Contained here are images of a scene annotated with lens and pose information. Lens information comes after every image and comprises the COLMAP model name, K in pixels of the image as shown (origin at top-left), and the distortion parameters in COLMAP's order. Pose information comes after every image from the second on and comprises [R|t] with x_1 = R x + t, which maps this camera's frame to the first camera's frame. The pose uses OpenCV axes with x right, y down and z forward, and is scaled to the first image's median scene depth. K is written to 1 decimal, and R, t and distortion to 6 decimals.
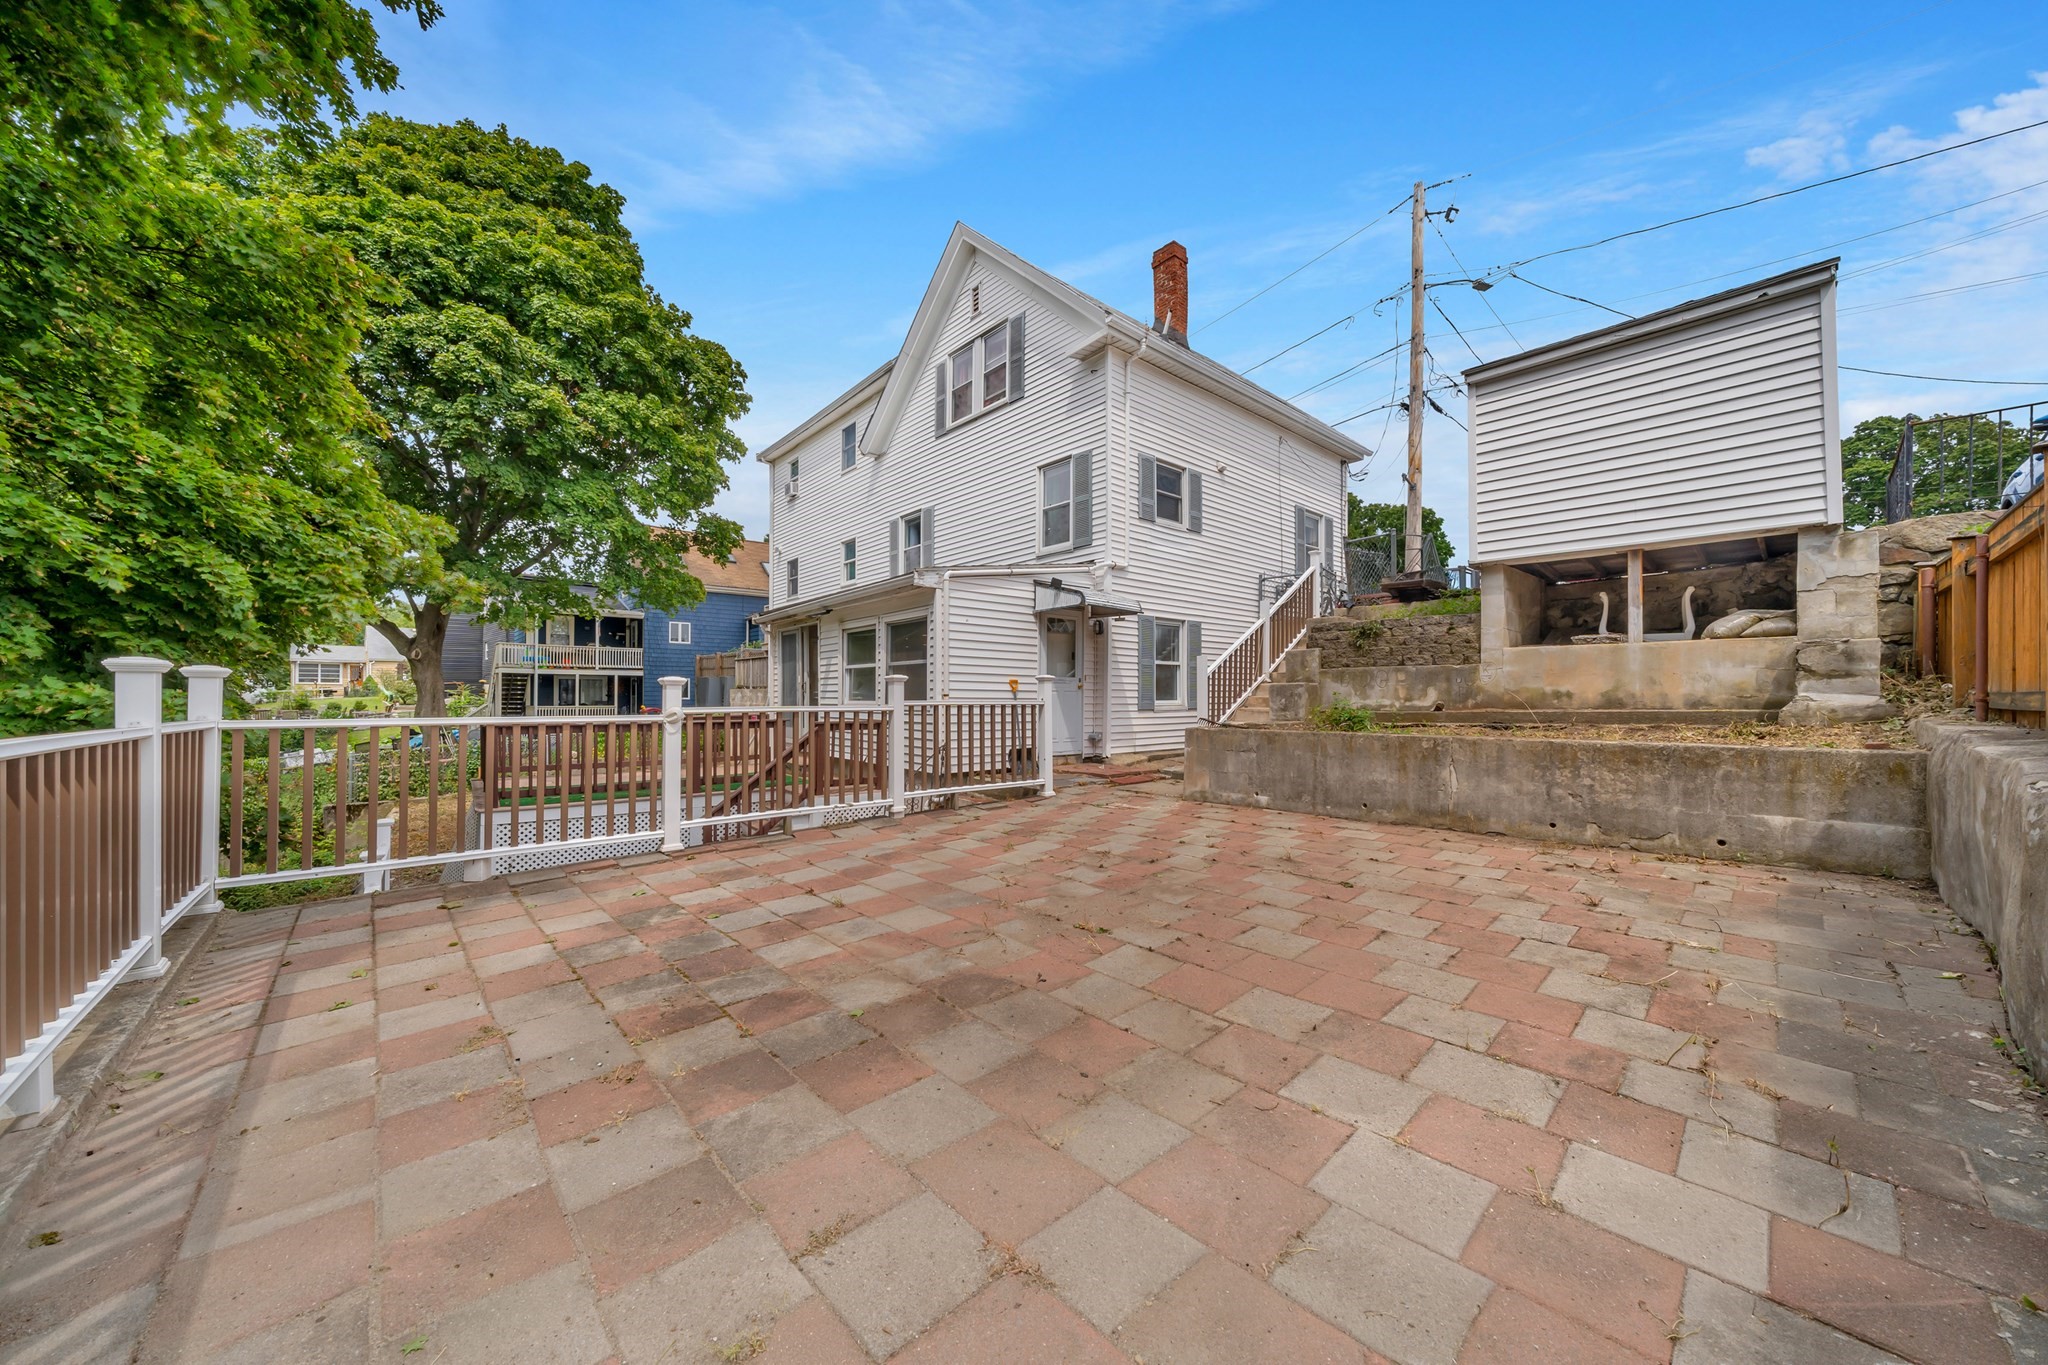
lens RADIAL K [[706.0, 0, 1022.6], [0, 706.0, 688.9], [0, 0, 1]] dist [-0.000247, 0.000004]
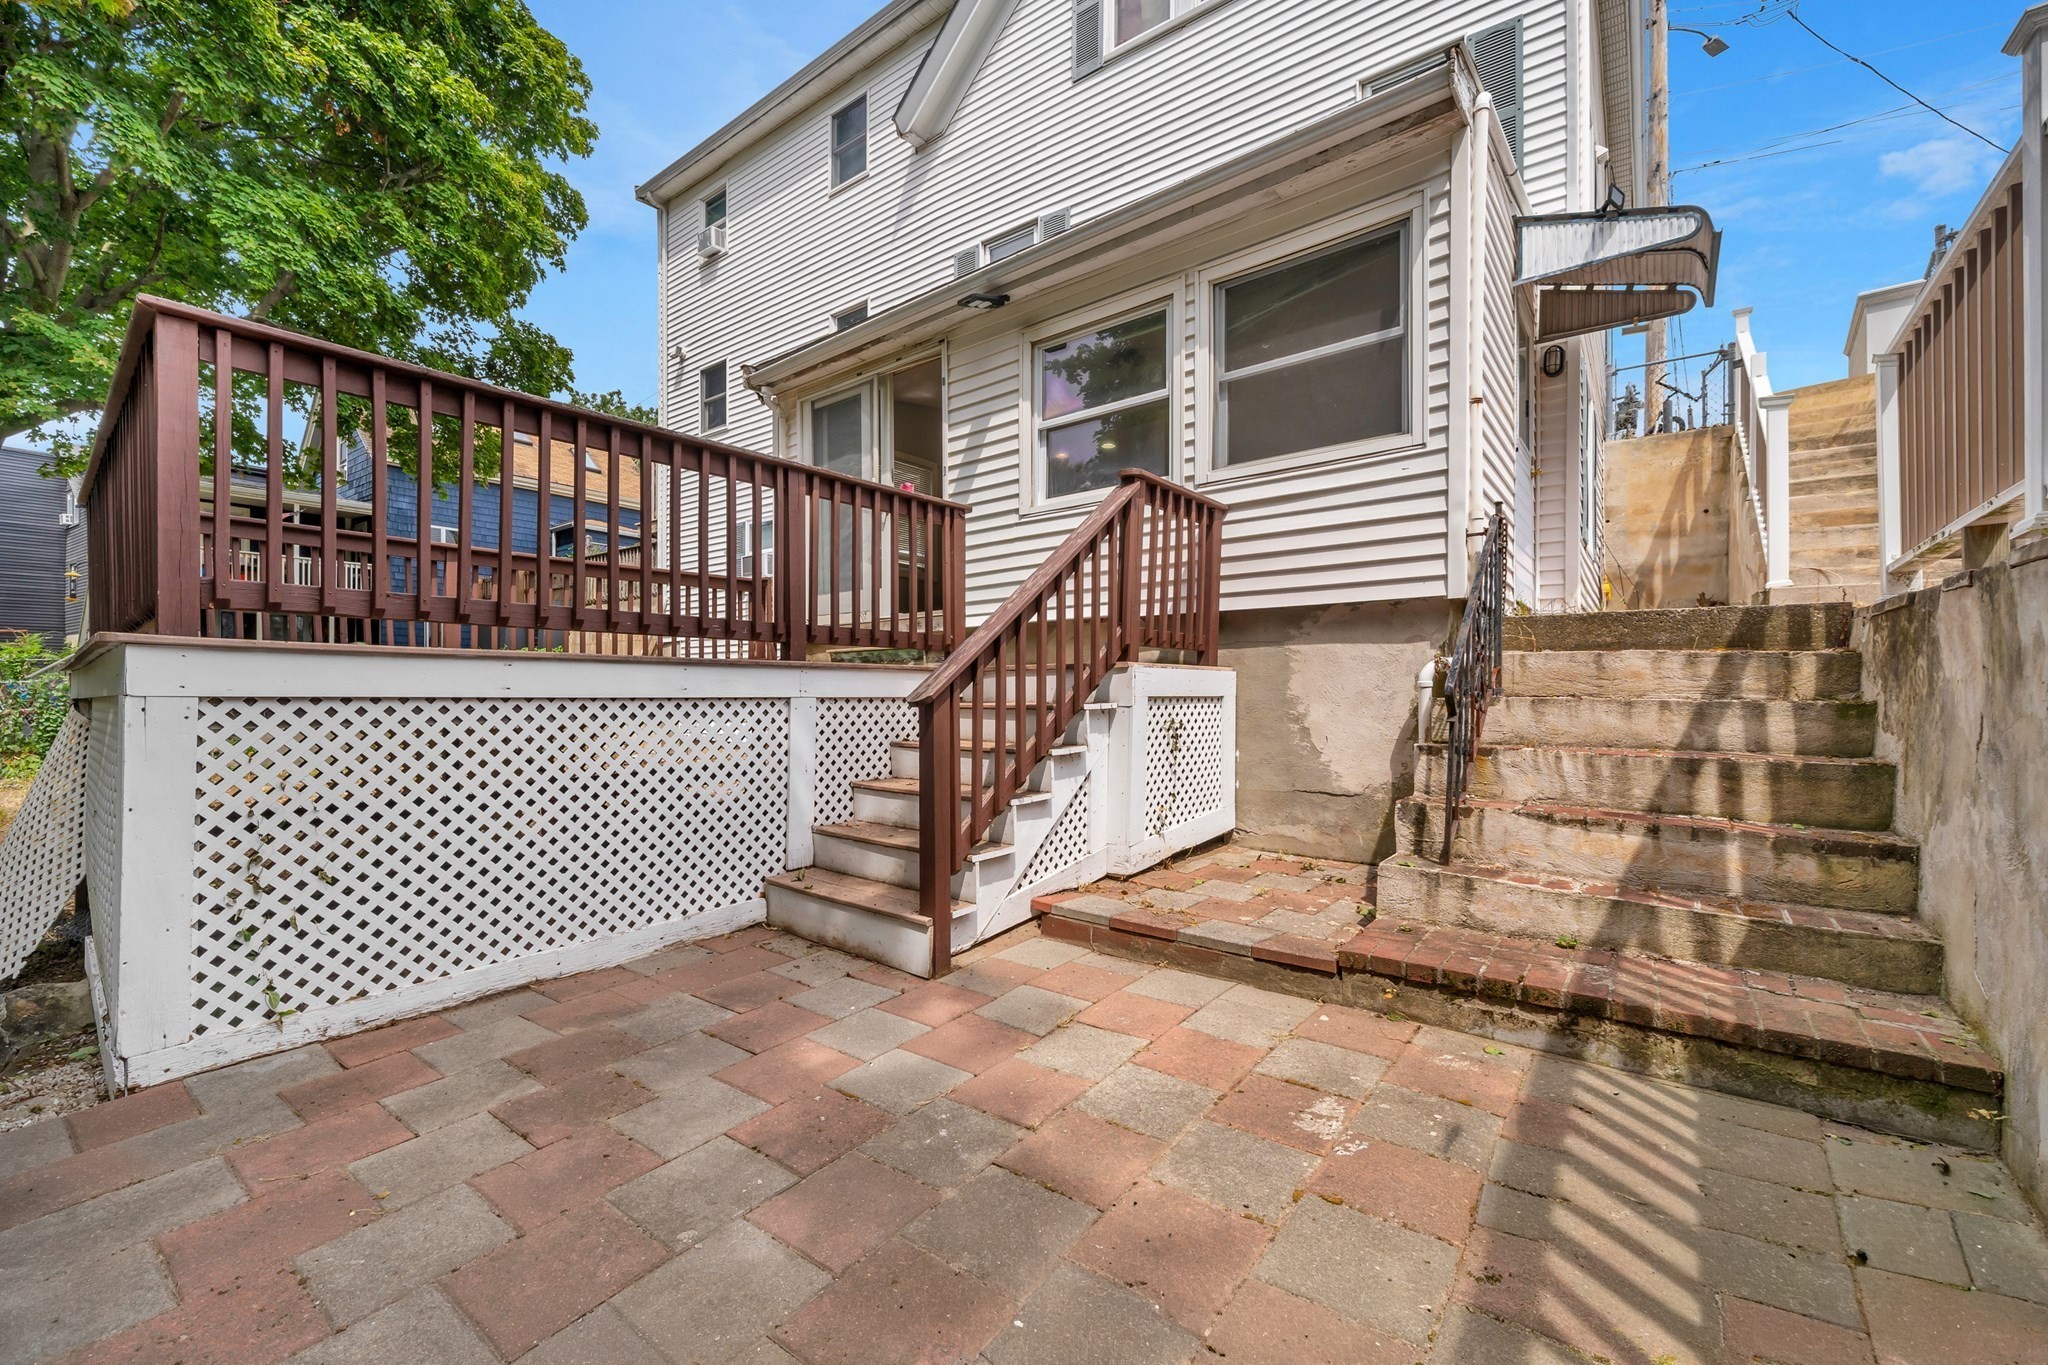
lens RADIAL K [[841.1, 0, 1028.1], [0, 841.1, 691.0], [0, 0, 1]] dist [0.001138, -0.000121]
pose [[0.979871, -0.011927, 0.199274, -0.283612], [0.010077, 0.999896, 0.010292, 0.102623], [-0.199376, -0.008077, 0.979890, 0.360238]]
